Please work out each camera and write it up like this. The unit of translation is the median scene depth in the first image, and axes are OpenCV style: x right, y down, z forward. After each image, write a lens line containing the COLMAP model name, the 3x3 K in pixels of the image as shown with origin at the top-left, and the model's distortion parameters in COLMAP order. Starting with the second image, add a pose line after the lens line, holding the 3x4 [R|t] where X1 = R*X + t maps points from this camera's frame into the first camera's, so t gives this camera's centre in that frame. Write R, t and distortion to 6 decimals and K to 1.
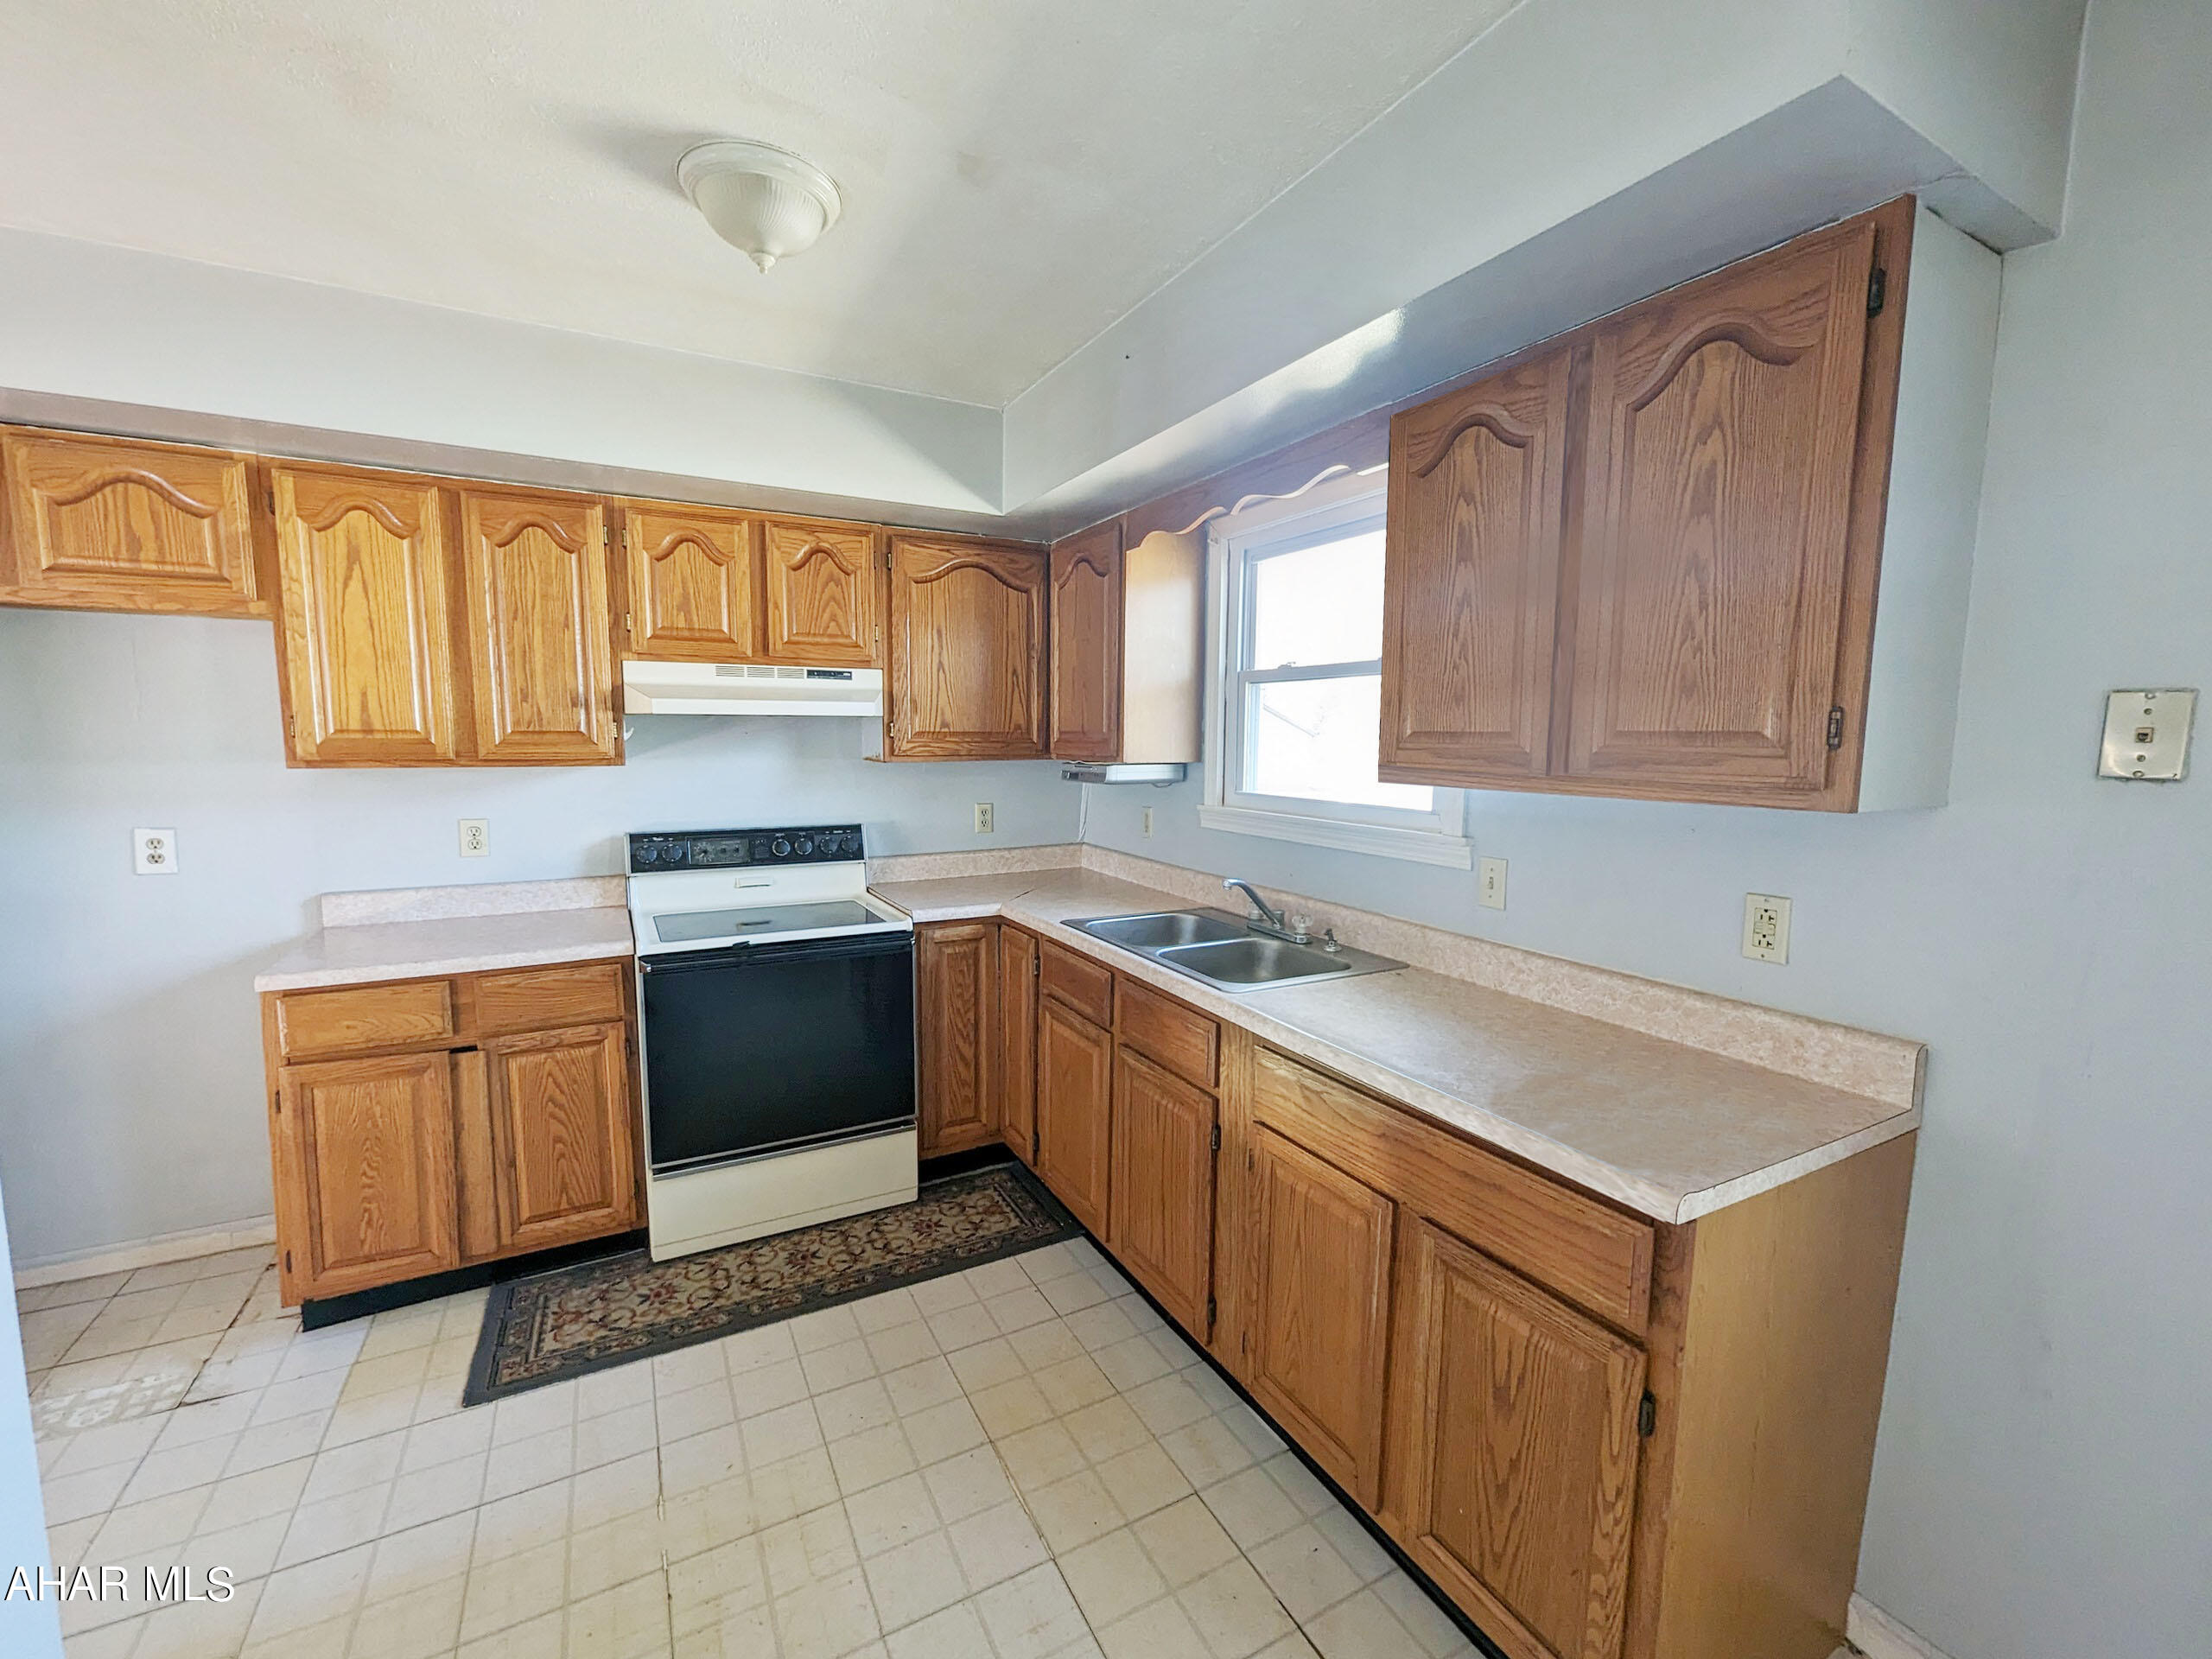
lens RADIAL K [[919.0, 0, 1107.9], [0, 919.0, 834.1], [0, 0, 1]] dist [0.000509, 0.000118]
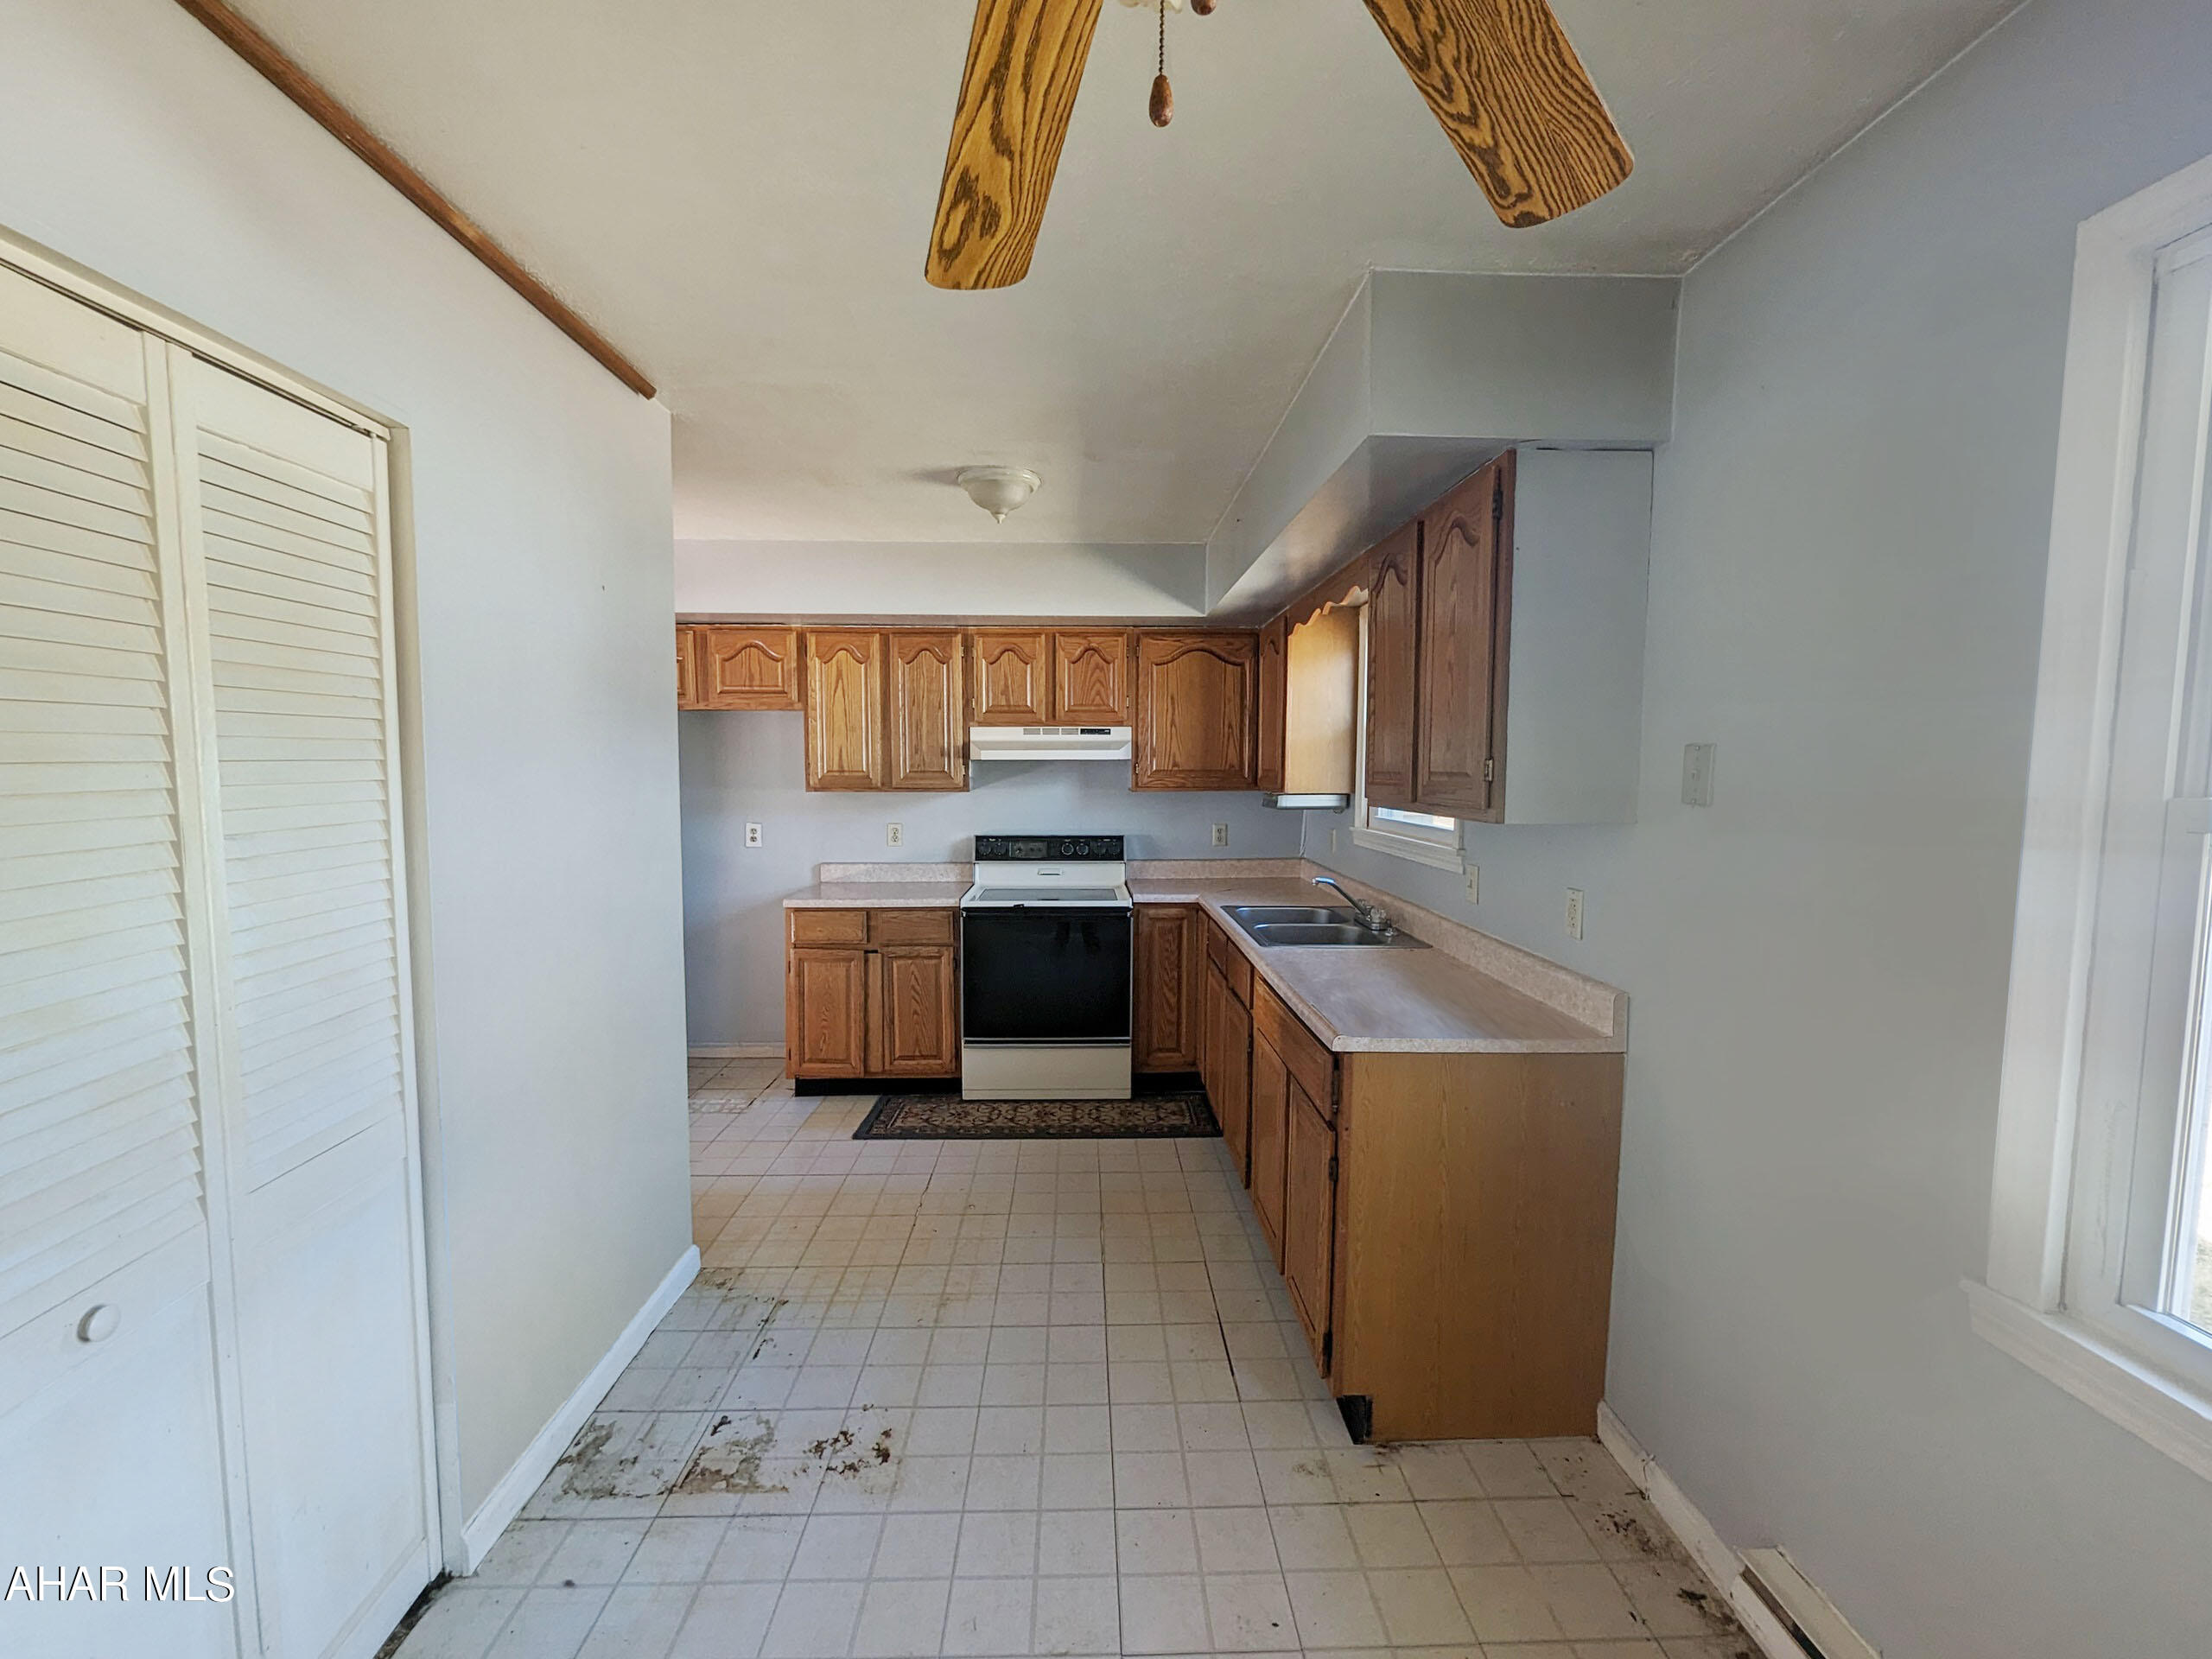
lens RADIAL K [[919.0, 0, 1107.9], [0, 919.0, 834.1], [0, 0, 1]] dist [0.000509, 0.000118]
pose [[0.893518, 0.028362, -0.448132, 0.433614], [-0.044664, 0.998668, -0.025850, 0.031225], [0.446801, 0.043113, 0.893594, -0.339361]]
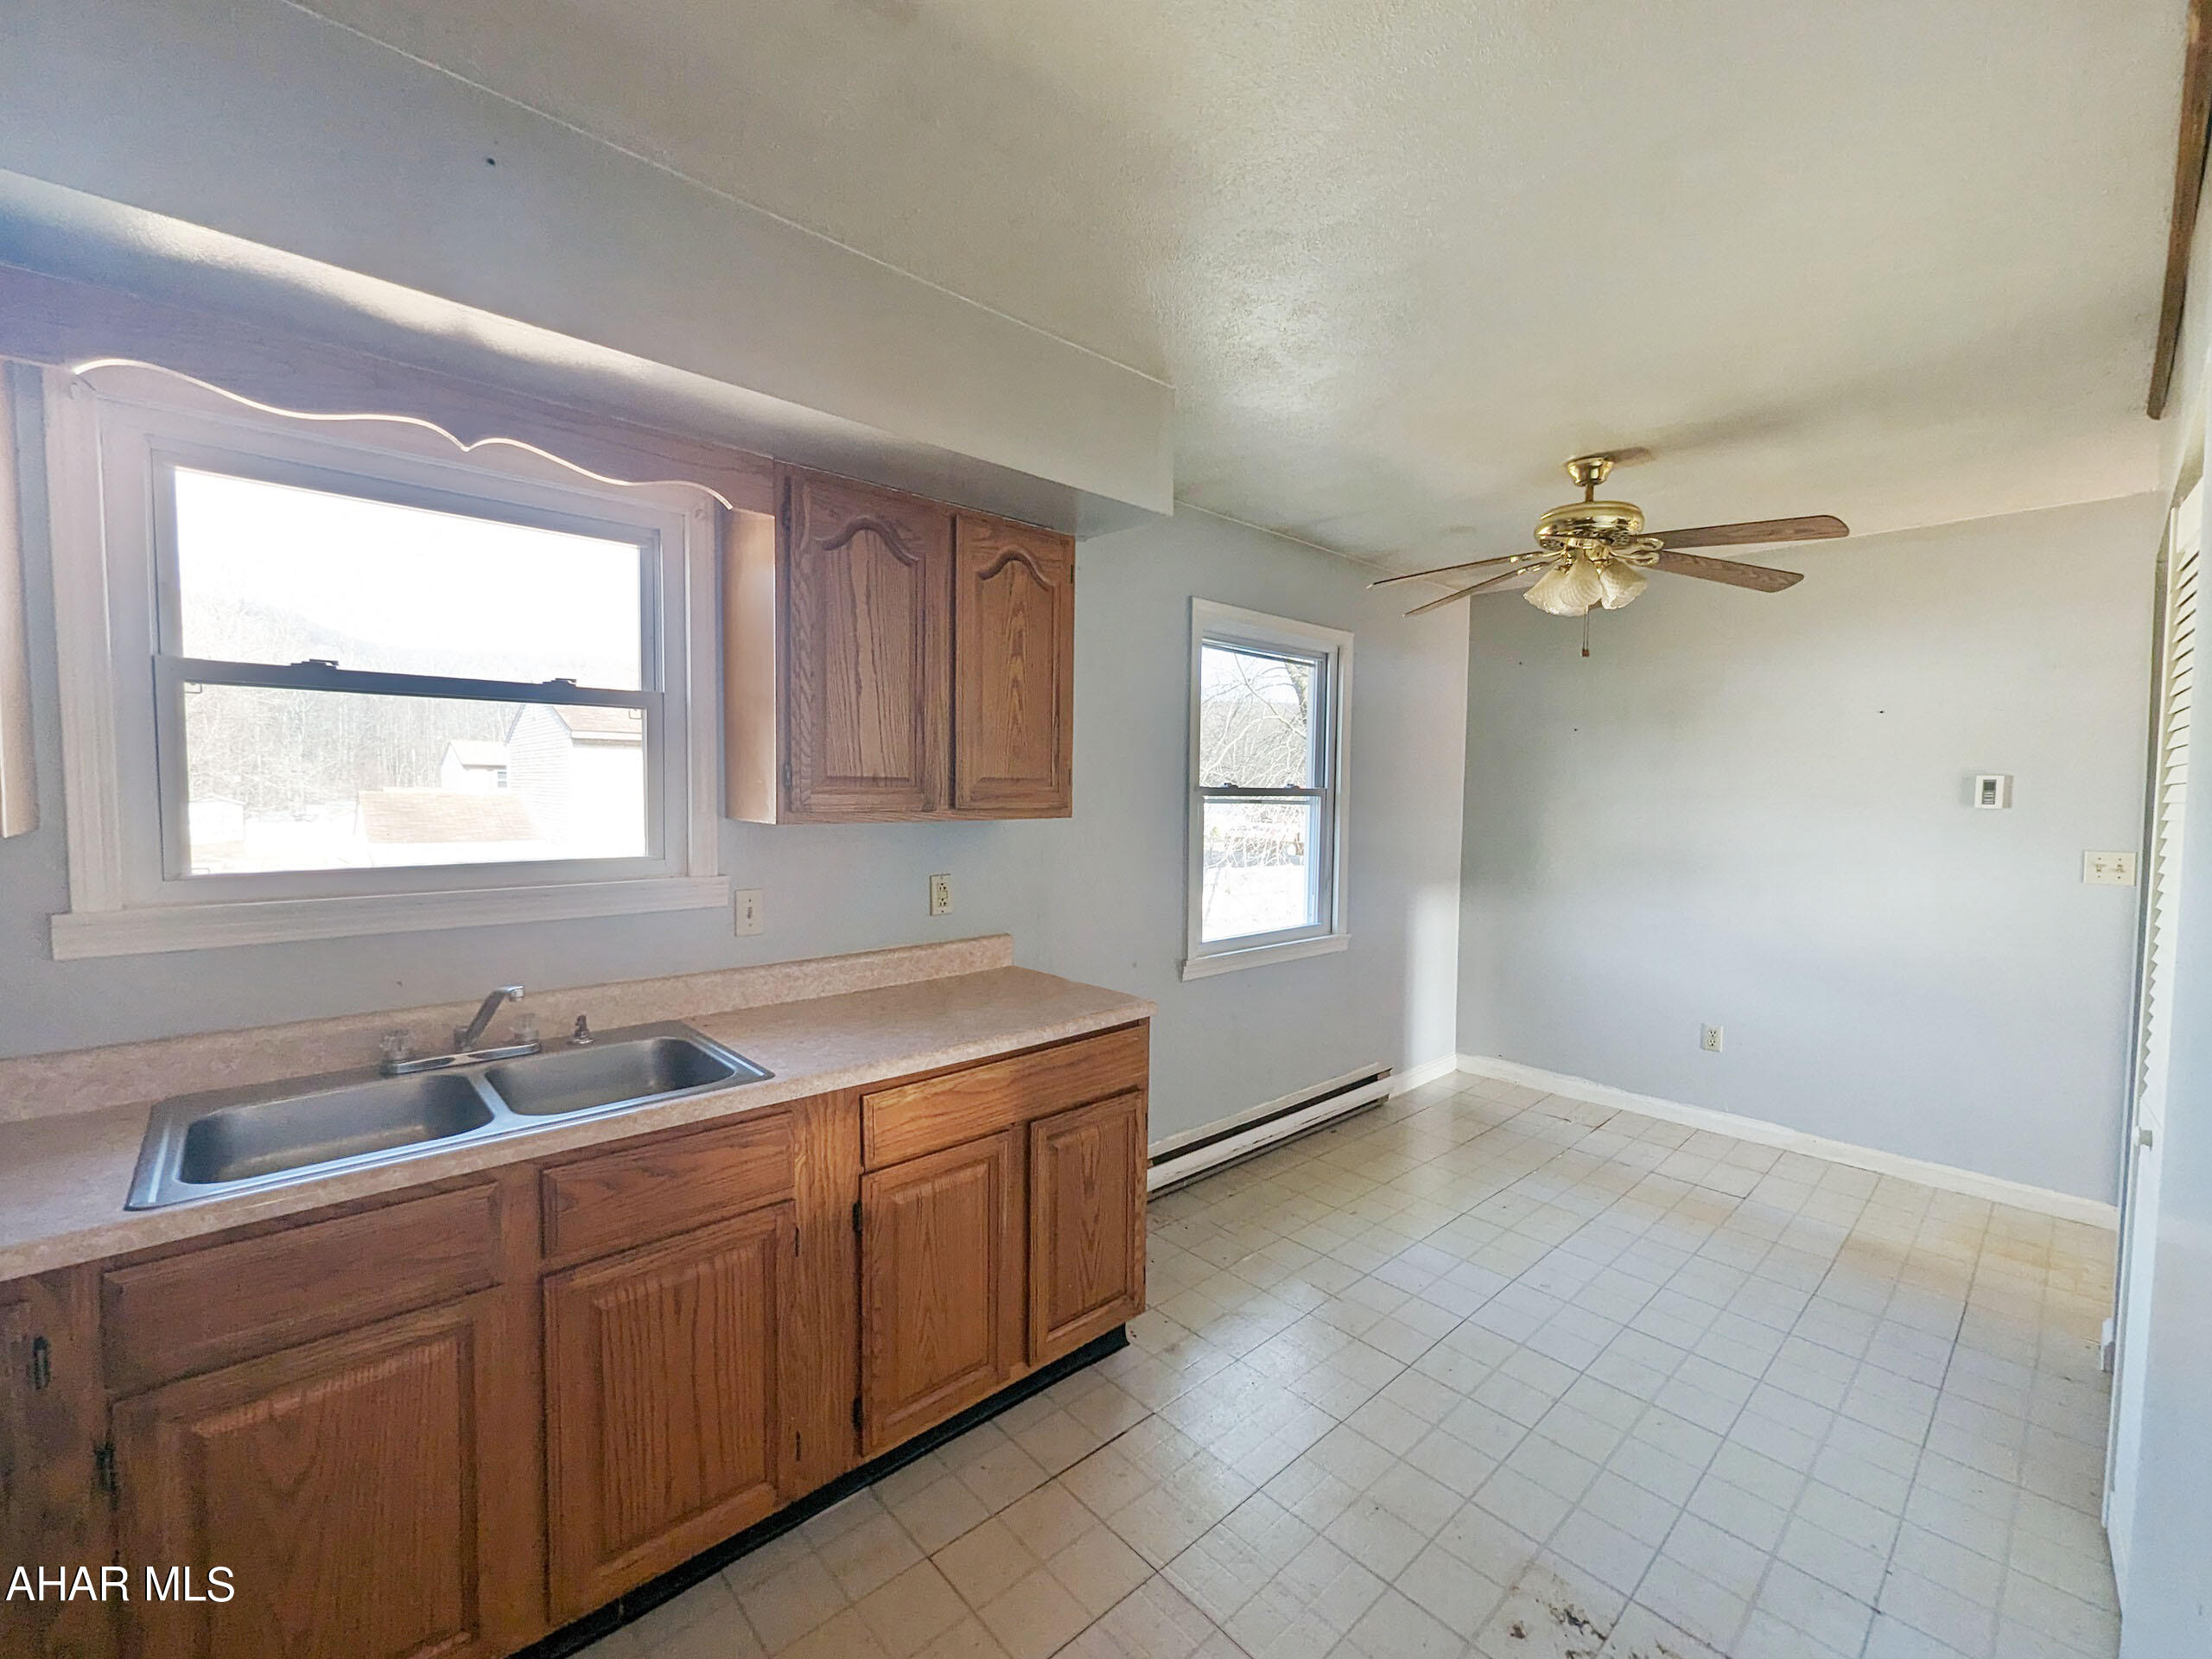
lens RADIAL K [[919.0, 0, 1107.9], [0, 919.0, 834.1], [0, 0, 1]] dist [0.000509, 0.000118]
pose [[-0.242783, -0.065913, 0.967839, -0.584343], [0.092196, 0.991605, 0.090659, -0.078610], [-0.965690, 0.111241, -0.234668, 0.666886]]
